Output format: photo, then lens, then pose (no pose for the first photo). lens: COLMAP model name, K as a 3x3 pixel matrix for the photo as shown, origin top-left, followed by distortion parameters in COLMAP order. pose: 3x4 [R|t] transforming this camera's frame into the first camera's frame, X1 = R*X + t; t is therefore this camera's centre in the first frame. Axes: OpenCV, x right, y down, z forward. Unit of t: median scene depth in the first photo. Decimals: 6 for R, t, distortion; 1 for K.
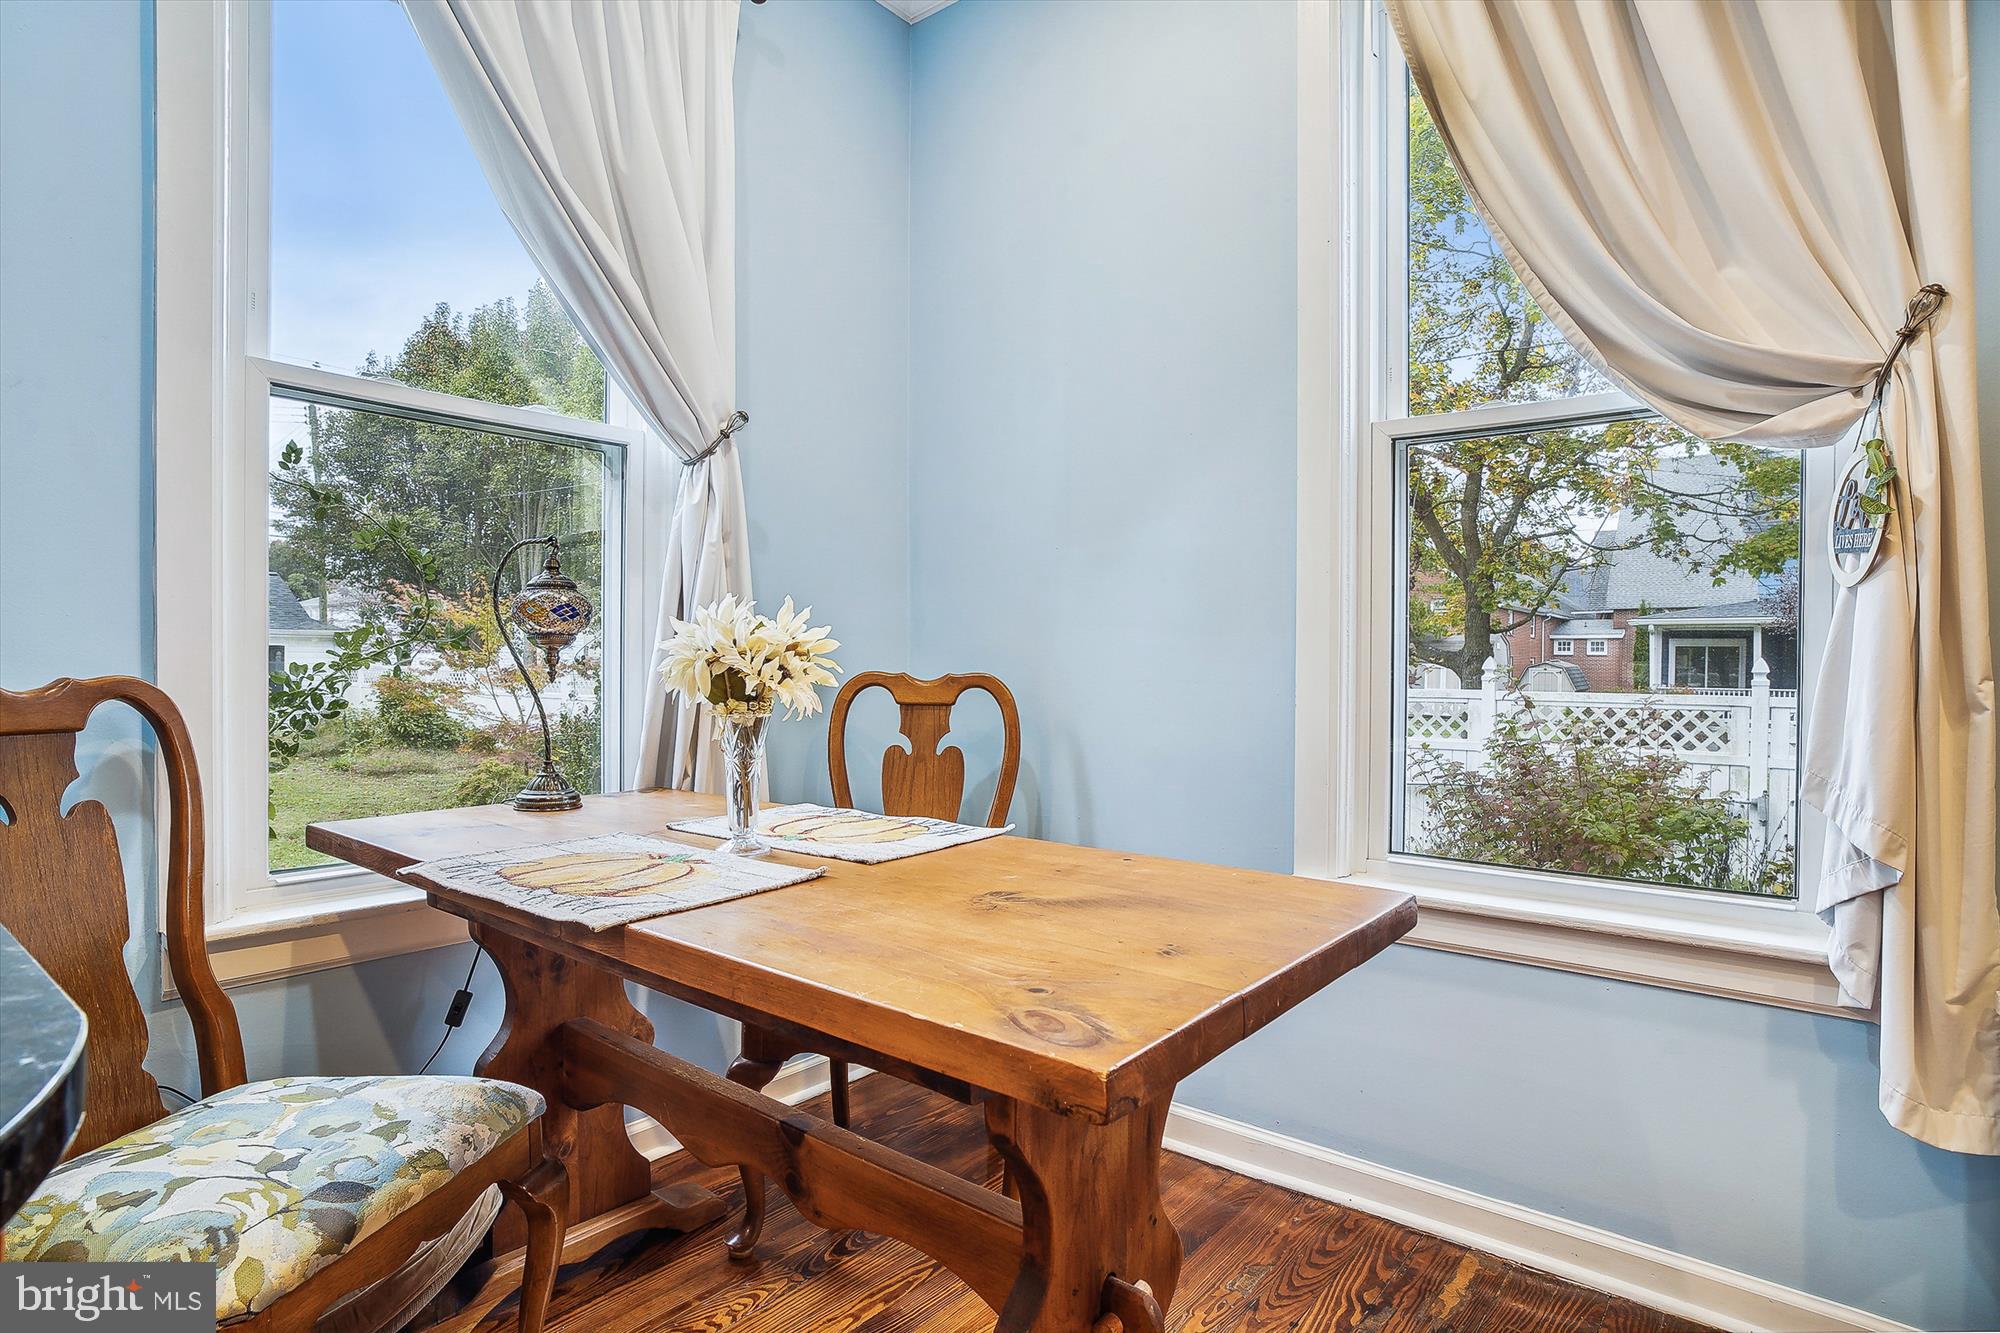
lens RADIAL K [[1052.0, 0, 994.6], [0, 1052.0, 659.5], [0, 0, 1]] dist [-0.015978, 0.001073]
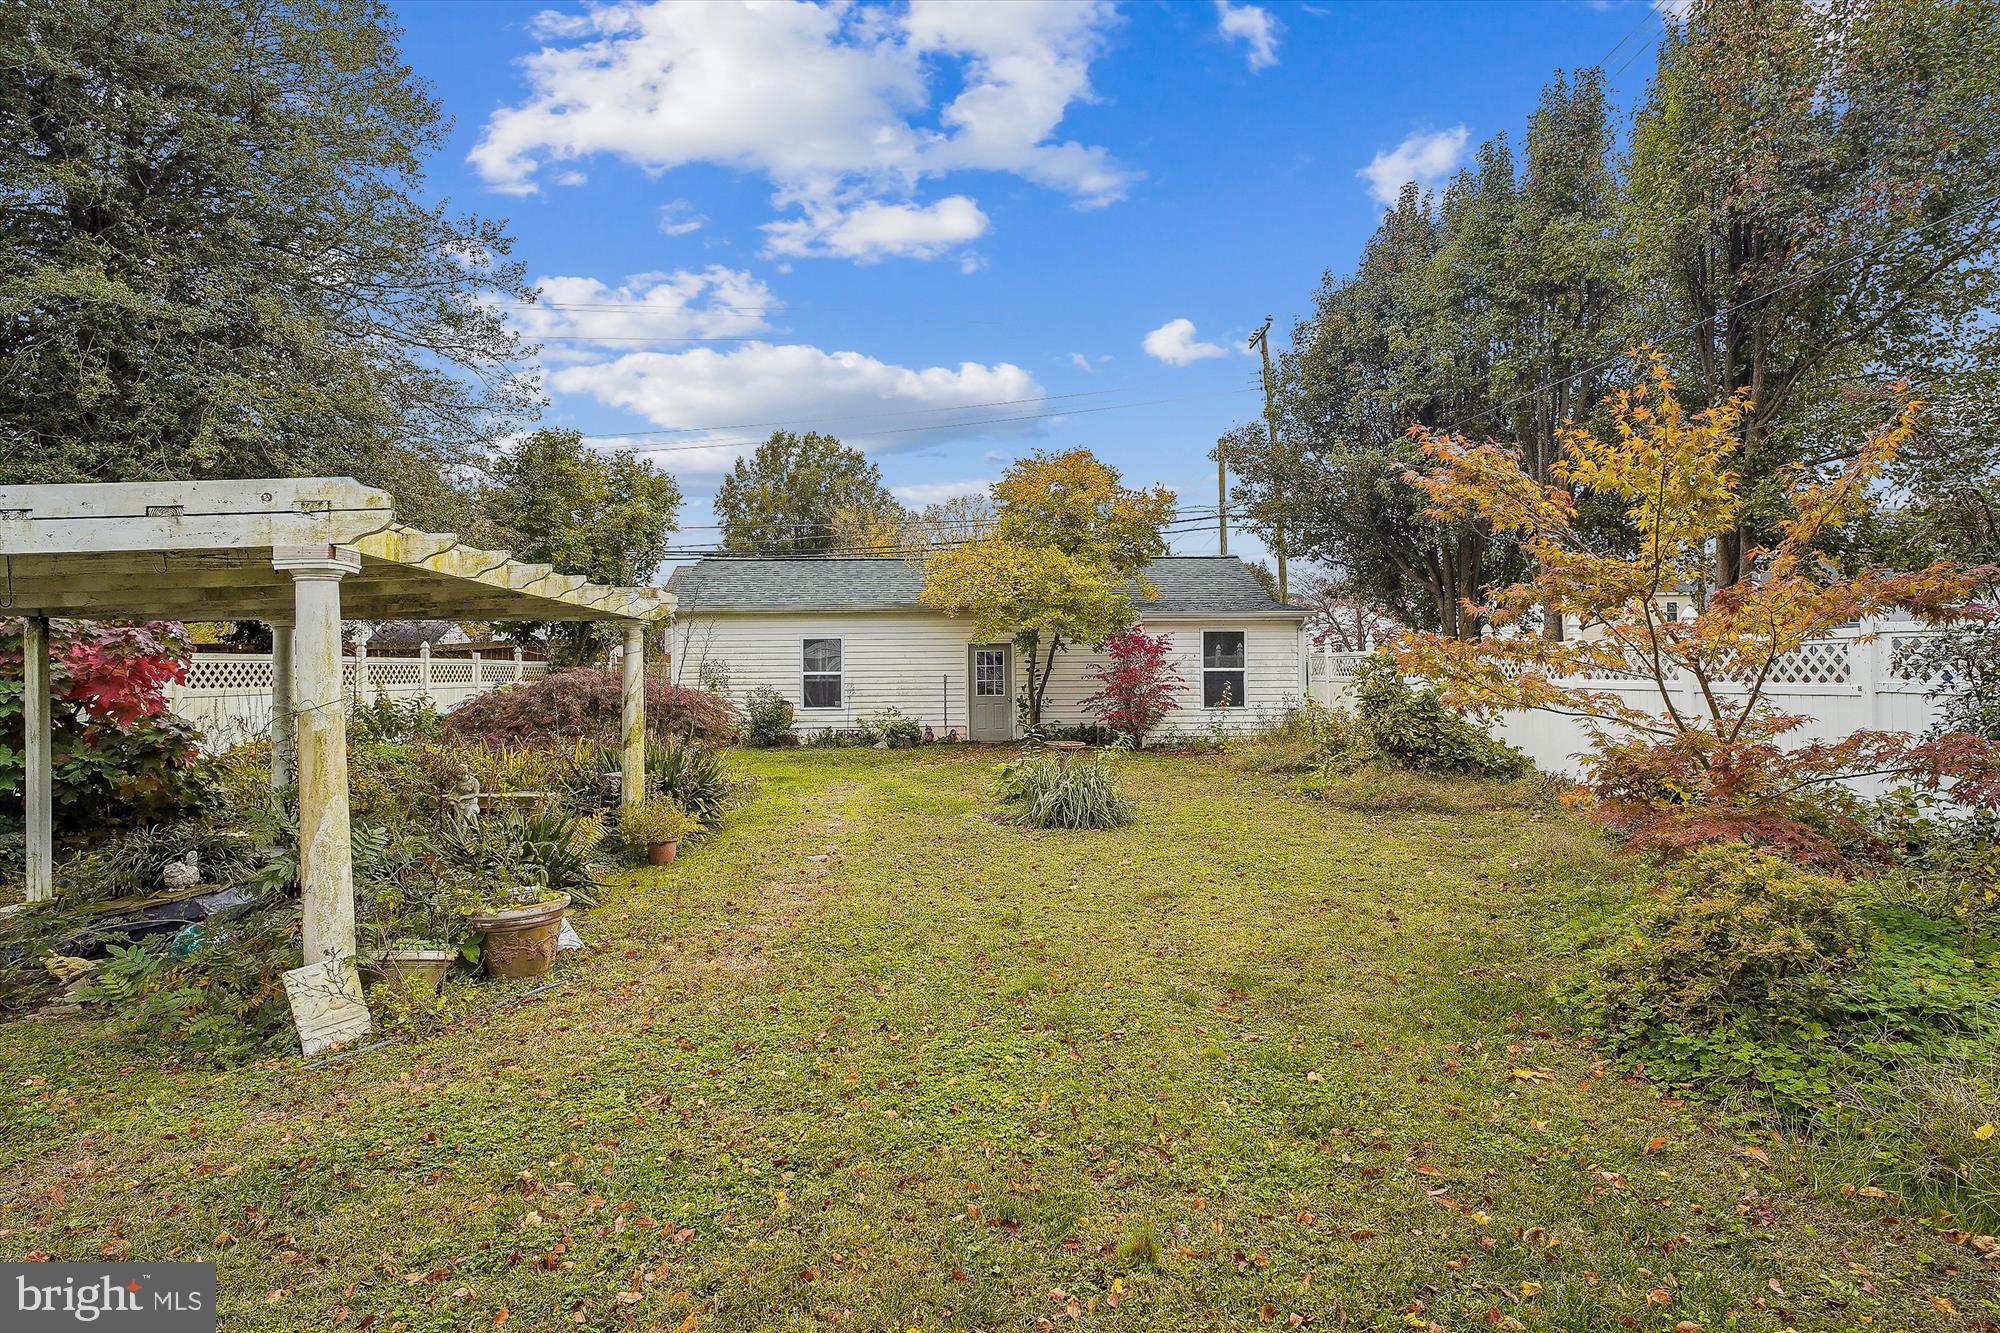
lens RADIAL K [[1052.0, 0, 994.6], [0, 1052.0, 659.5], [0, 0, 1]] dist [-0.015978, 0.001073]
pose [[0.668572, -0.022456, -0.743309, -0.246380], [0.017382, 0.999743, -0.014569, 0.022183], [0.743444, -0.003180, 0.668790, 0.379023]]
